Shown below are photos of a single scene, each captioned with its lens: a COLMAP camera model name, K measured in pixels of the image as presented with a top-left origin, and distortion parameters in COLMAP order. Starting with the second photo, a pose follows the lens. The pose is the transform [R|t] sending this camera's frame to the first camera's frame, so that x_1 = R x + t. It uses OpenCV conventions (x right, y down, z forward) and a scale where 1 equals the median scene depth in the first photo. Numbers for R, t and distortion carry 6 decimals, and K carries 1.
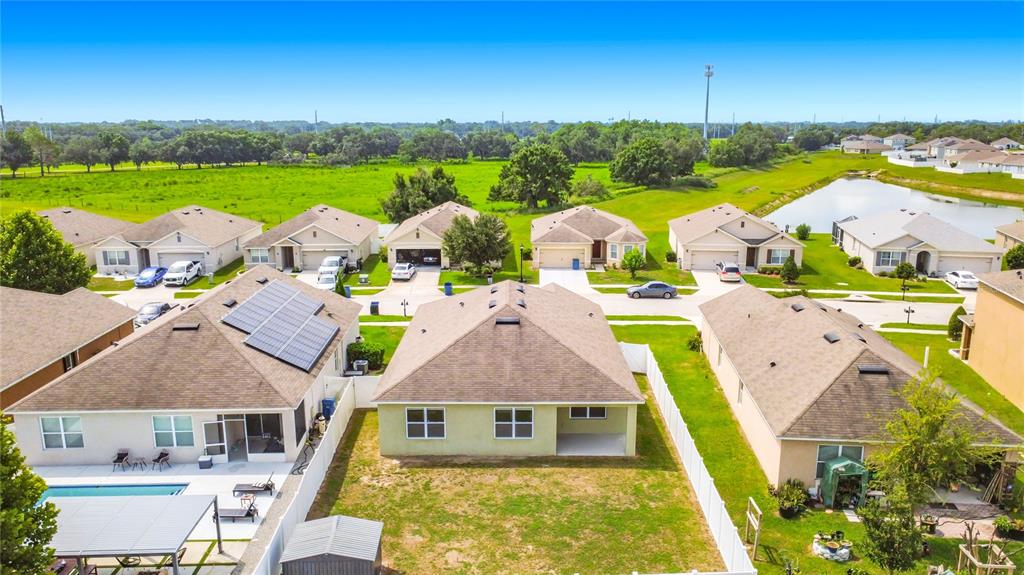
lens RADIAL K [[744.0, 0, 512.0], [0, 744.0, 287.5], [0, 0, 1]] dist [-0.001242, -0.001125]
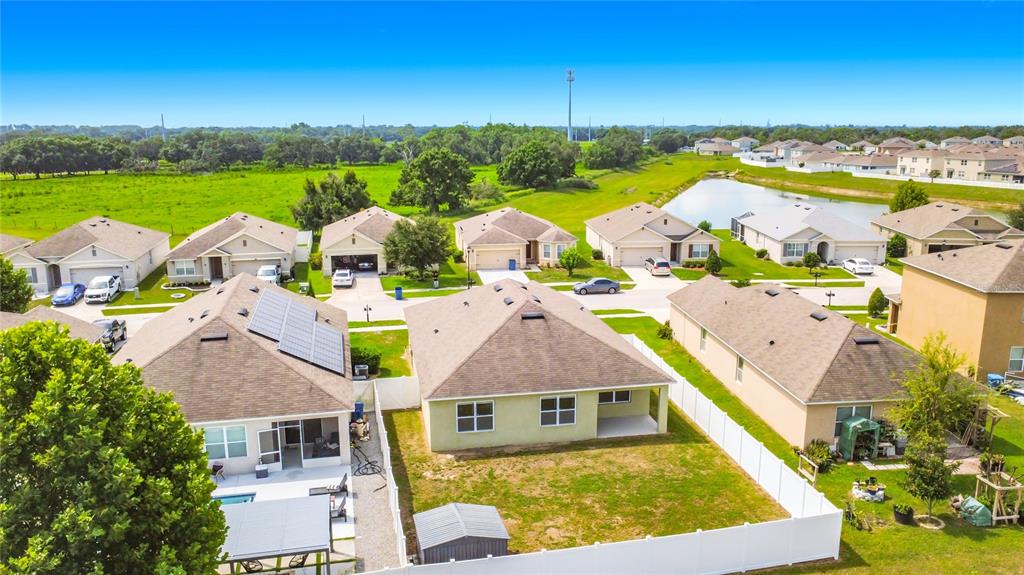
lens RADIAL K [[756.1, 0, 512.0], [0, 756.1, 287.5], [0, 0, 1]] dist [-0.022145, -0.002269]
pose [[0.981707, -0.040748, 0.185987, -0.111058], [0.042190, 0.999102, -0.003802, 0.003816], [-0.185665, 0.011579, 0.982545, -0.019481]]
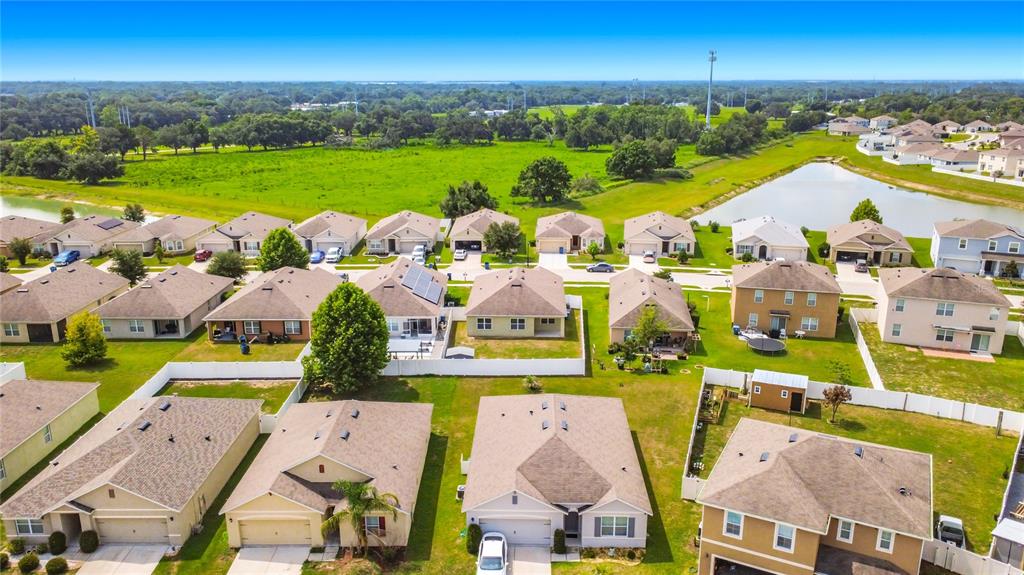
lens RADIAL K [[744.0, 0, 512.0], [0, 744.0, 287.5], [0, 0, 1]] dist [-0.001242, -0.001125]
pose [[0.999506, 0.009366, -0.029994, 0.026058], [-0.007733, 0.998505, 0.054116, -0.038694], [0.030456, -0.053857, 0.998084, -0.708134]]
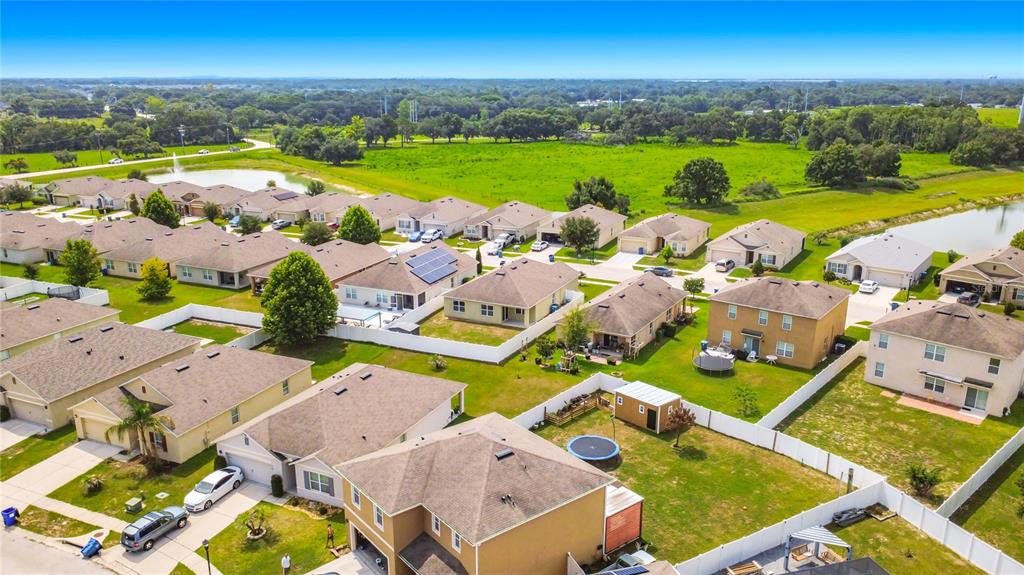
lens RADIAL K [[744.0, 0, 512.0], [0, 744.0, 287.5], [0, 0, 1]] dist [-0.001242, -0.001125]
pose [[0.904819, 0.117074, -0.409385, 0.521932], [-0.093554, 0.992625, 0.077094, -0.052274], [0.415392, -0.031457, 0.909099, -0.631766]]
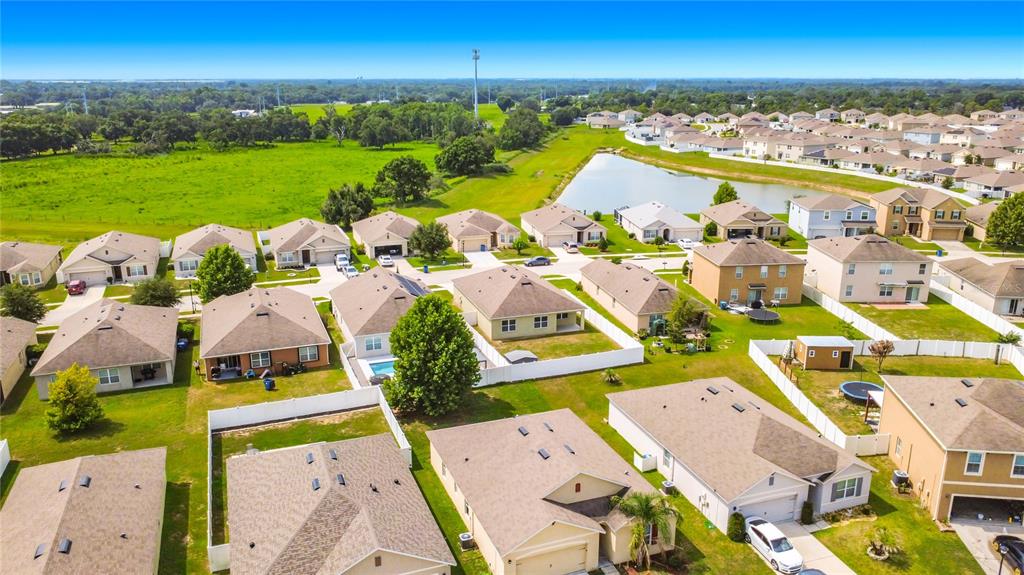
lens RADIAL K [[744.0, 0, 512.0], [0, 744.0, 287.5], [0, 0, 1]] dist [-0.001242, -0.001125]
pose [[0.946077, -0.086100, 0.312289, -0.390943], [0.068493, 0.995403, 0.066939, -0.051652], [-0.316617, -0.041940, 0.947626, -0.623350]]
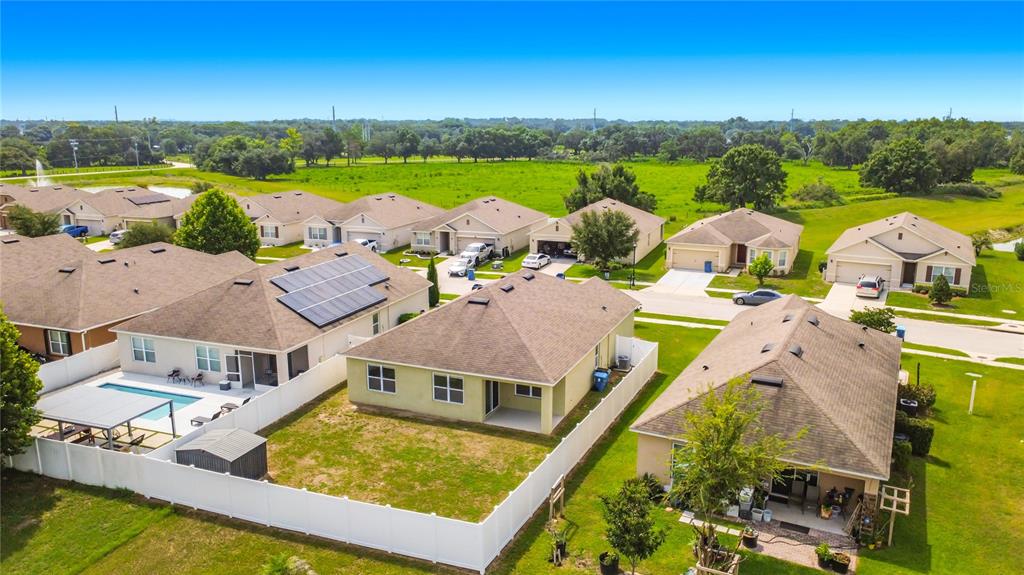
lens RADIAL K [[749.2, 0, 512.0], [0, 749.2, 287.5], [0, 0, 1]] dist [0.000206, 0.002385]
pose [[0.925065, 0.084133, -0.370374, 0.218848], [-0.083737, 0.996340, 0.017180, 0.000529], [0.370464, 0.015121, 0.928724, -0.011129]]
